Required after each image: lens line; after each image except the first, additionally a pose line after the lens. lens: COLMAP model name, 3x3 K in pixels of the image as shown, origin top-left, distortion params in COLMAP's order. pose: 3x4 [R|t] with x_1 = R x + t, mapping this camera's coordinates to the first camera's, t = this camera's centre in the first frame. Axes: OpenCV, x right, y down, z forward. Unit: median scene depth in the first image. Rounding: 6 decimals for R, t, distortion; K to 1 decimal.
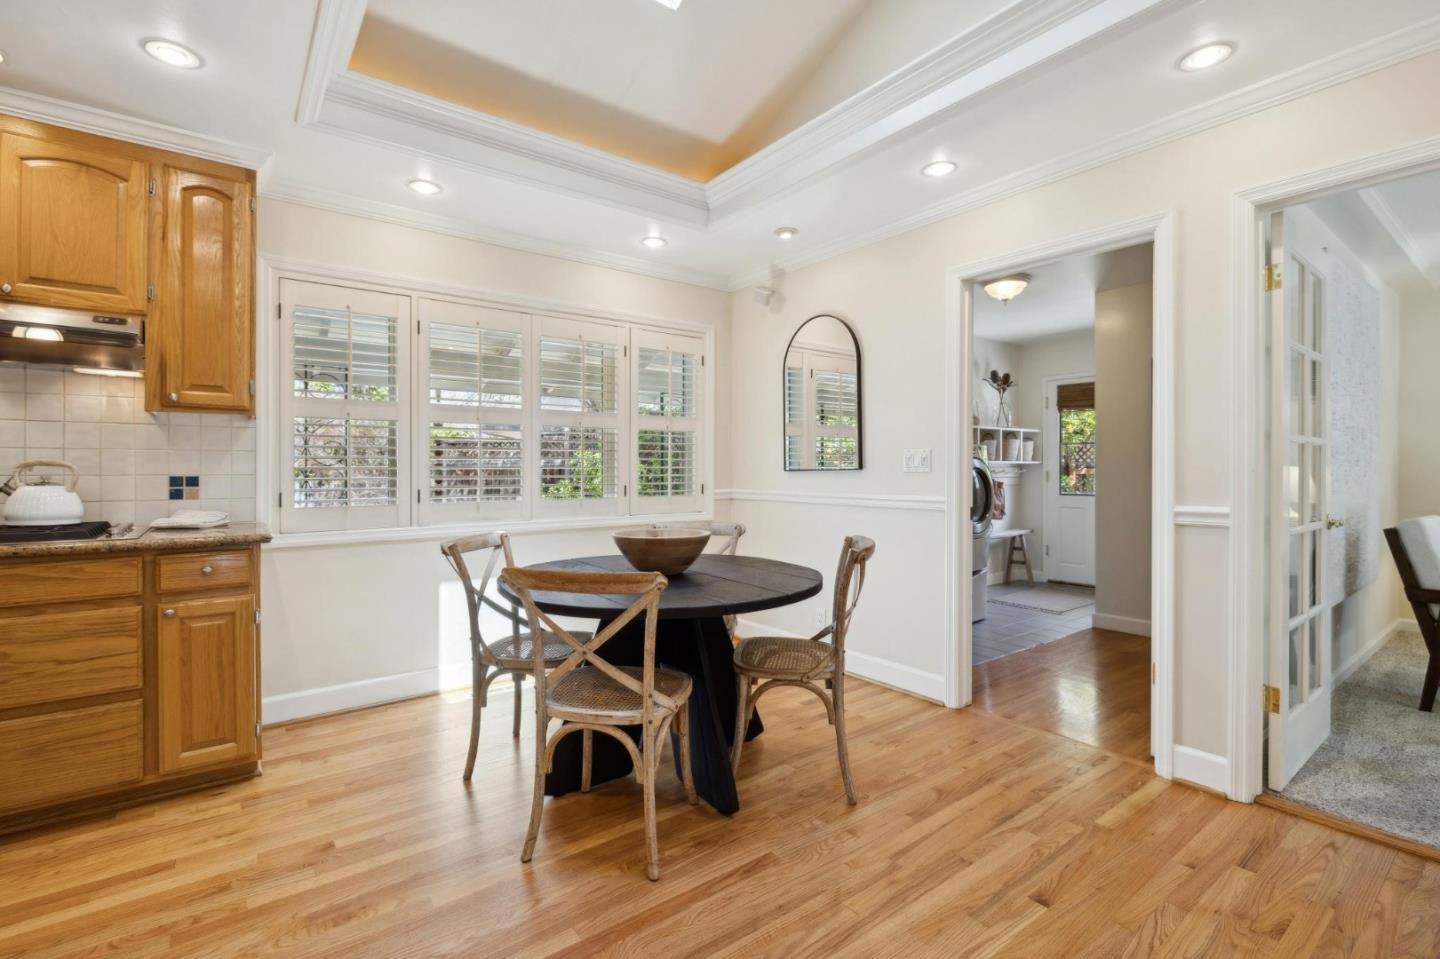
lens RADIAL K [[650.3, 0, 718.5], [0, 650.3, 473.2], [0, 0, 1]] dist [-0.000918, -0.002347]
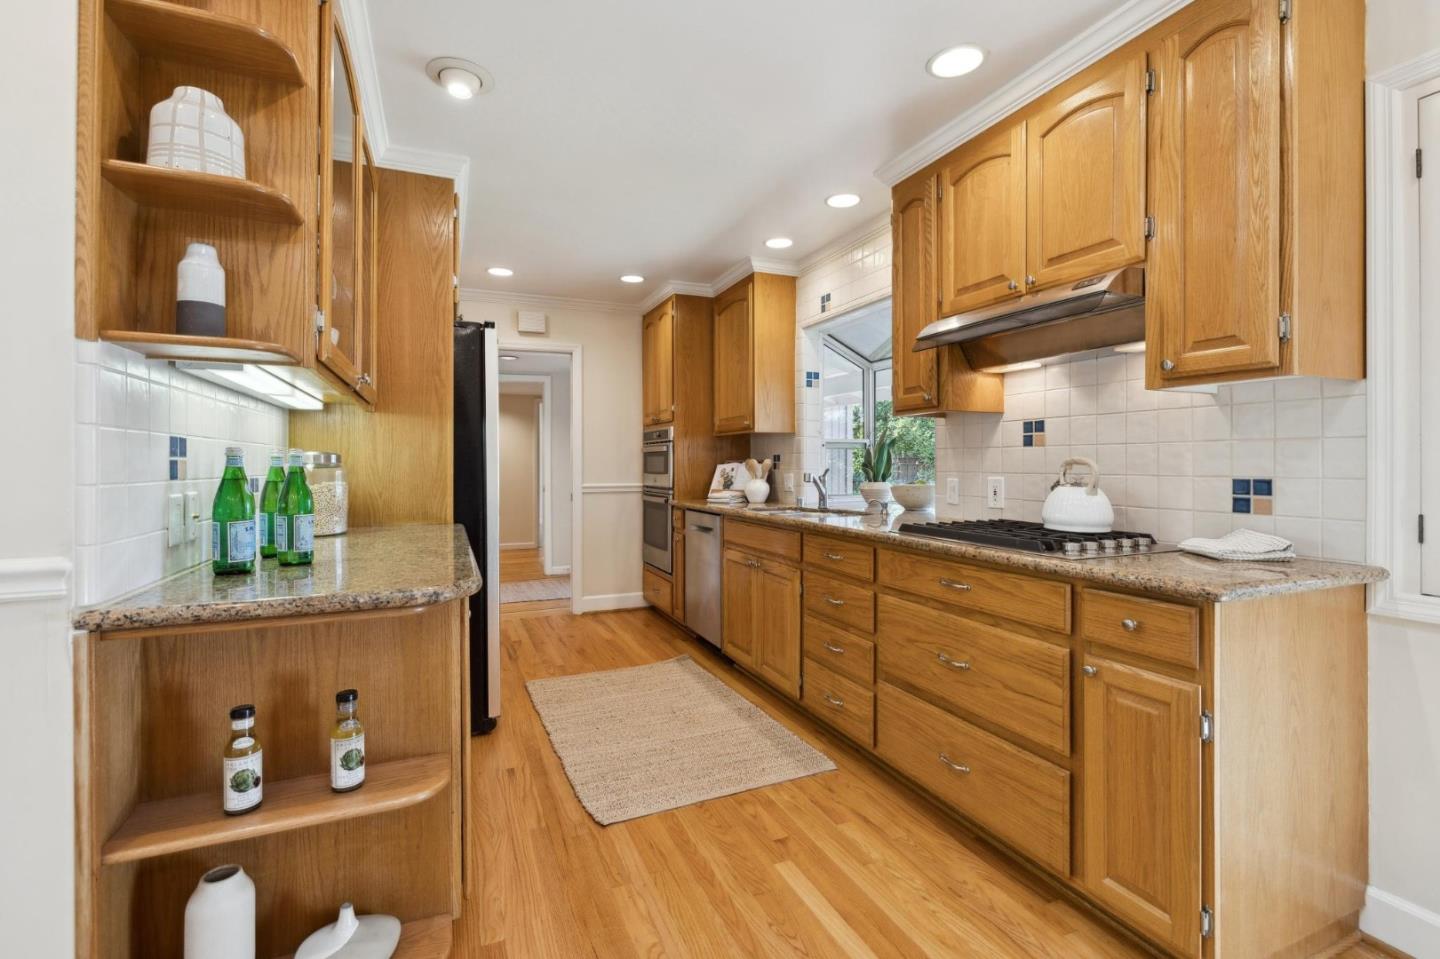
lens RADIAL K [[650.3, 0, 718.1], [0, 650.3, 464.5], [0, 0, 1]] dist [-0.000918, -0.002347]
pose [[-0.253810, 0.000816, -0.967254, -0.045172], [-0.003537, 0.999992, 0.001771, -0.010621], [0.967248, 0.003871, -0.253805, 0.726513]]
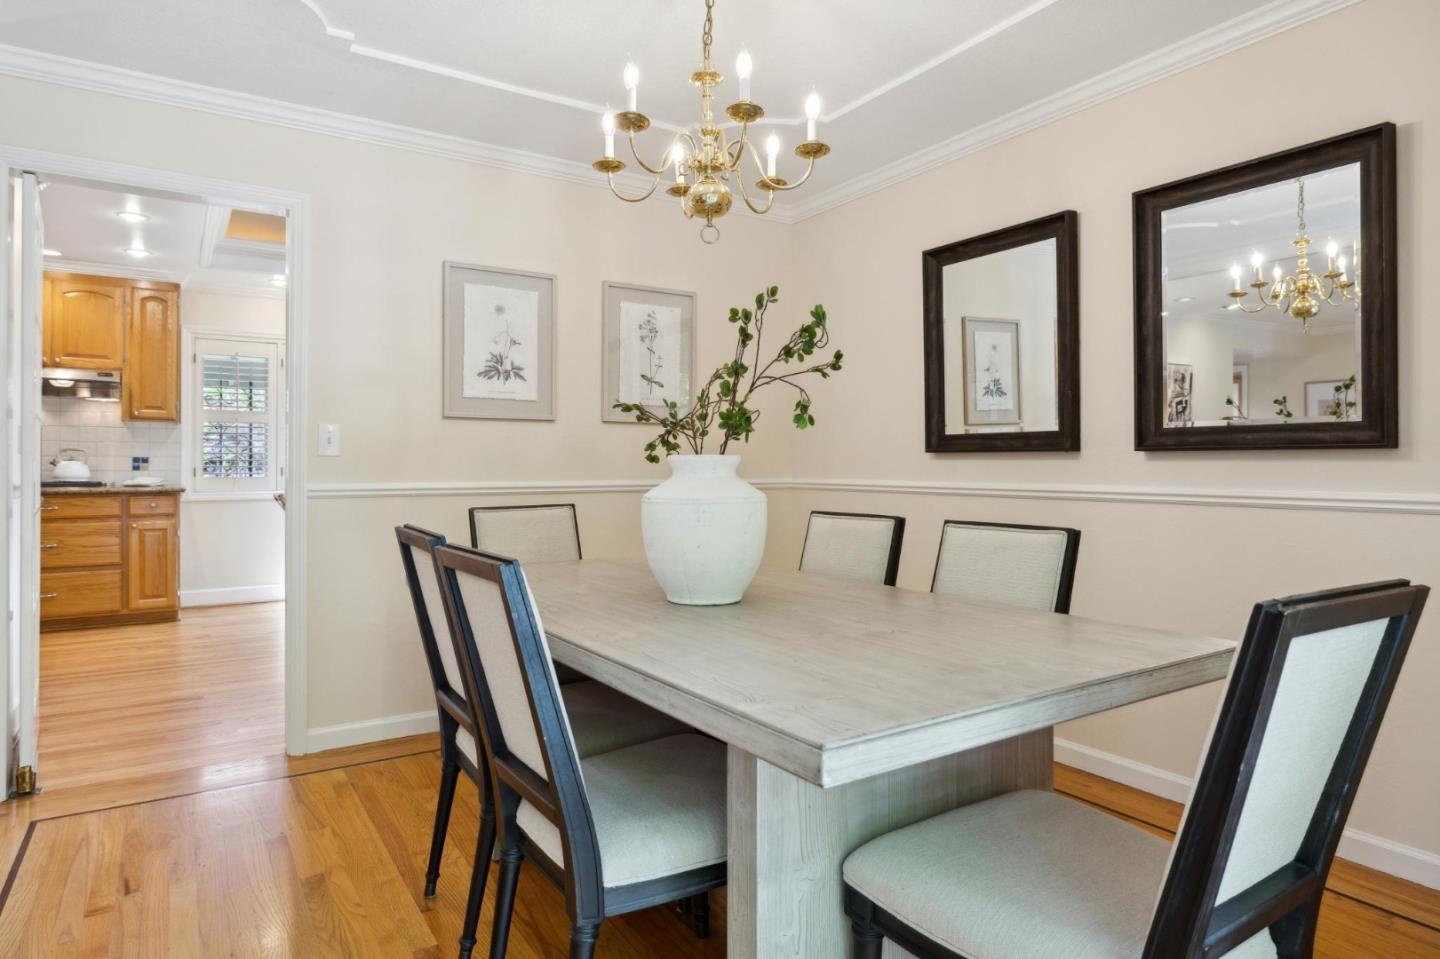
lens RADIAL K [[881.0, 0, 722.8], [0, 881.0, 473.1], [0, 0, 1]] dist [-0.002373, 0.009826]
pose [[0.995834, 0.005412, -0.091027, 1.066628], [-0.005443, 0.999985, -0.000096, 0.043643], [0.091025, 0.000591, 0.995848, -1.365072]]
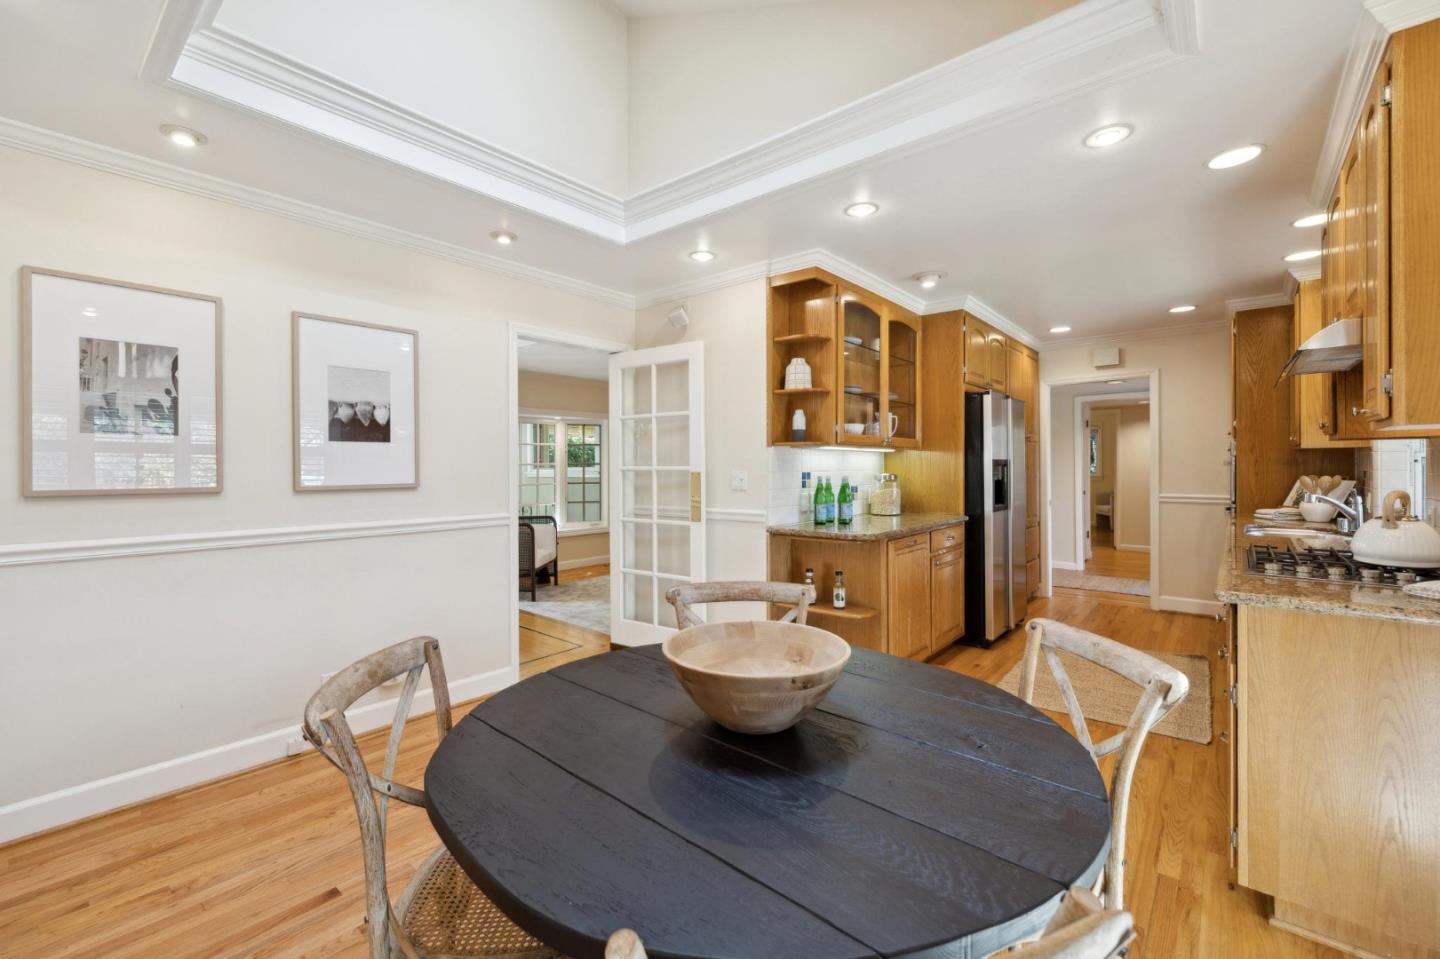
lens RADIAL K [[615.6, 0, 718.7], [0, 615.6, 467.1], [0, 0, 1]] dist [-0.000992, -0.000293]
pose [[-0.974594, 0.002818, -0.223961, 0.063767], [0.000759, 0.999957, 0.009278, -0.058423], [0.223977, 0.008872, -0.974554, 1.517842]]
